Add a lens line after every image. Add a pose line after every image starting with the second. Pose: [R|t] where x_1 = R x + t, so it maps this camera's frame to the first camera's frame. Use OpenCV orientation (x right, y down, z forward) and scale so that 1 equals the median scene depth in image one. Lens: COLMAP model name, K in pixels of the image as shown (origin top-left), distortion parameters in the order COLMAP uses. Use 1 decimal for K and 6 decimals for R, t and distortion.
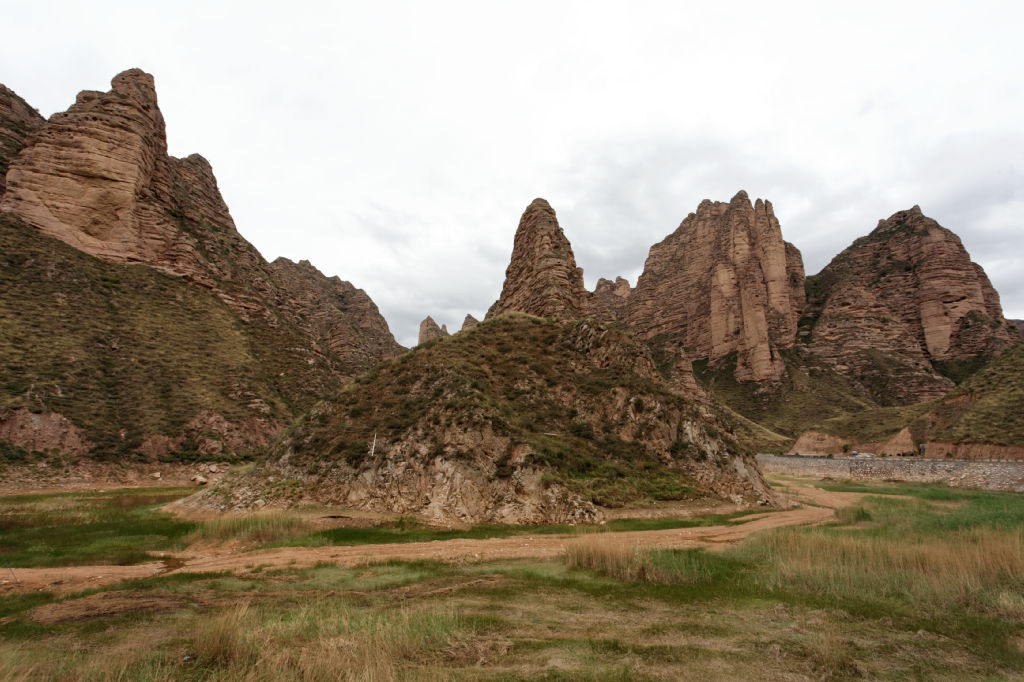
lens RADIAL K [[488.4, 0, 509.7], [0, 488.4, 343.5], [0, 0, 1]] dist [-0.002242, -0.000421]
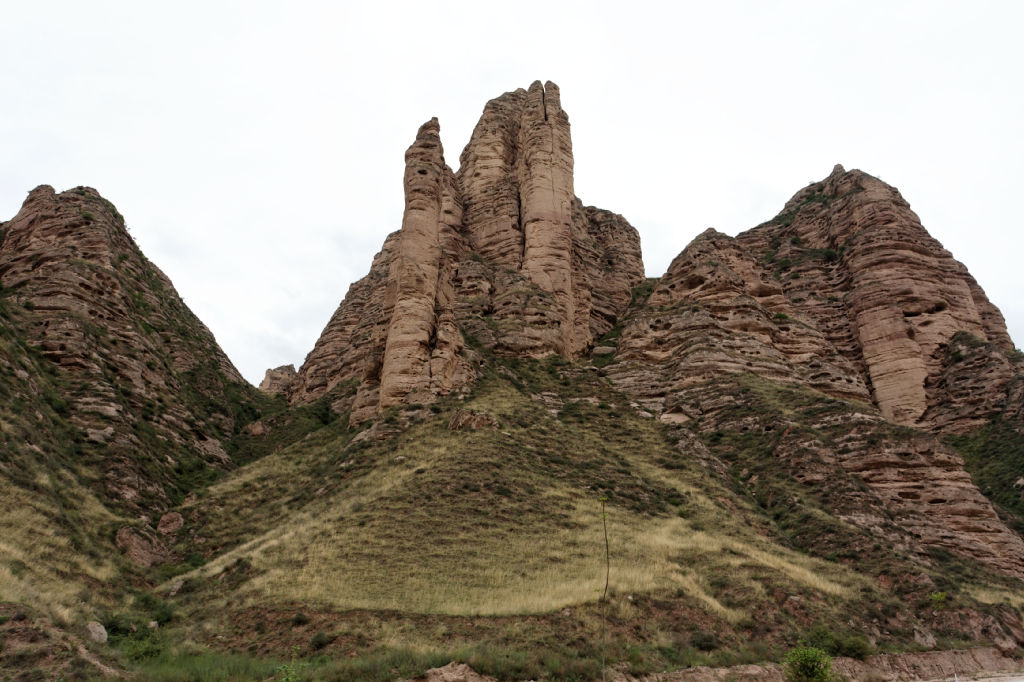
lens RADIAL K [[674.7, 0, 512.9], [0, 674.7, 339.2], [0, 0, 1]] dist [0.009048, 0.002745]
pose [[0.973159, 0.098952, 0.207773, 0.427481], [-0.046549, 0.968815, -0.243375, 0.107549], [-0.225376, 0.227171, 0.947417, 0.512119]]
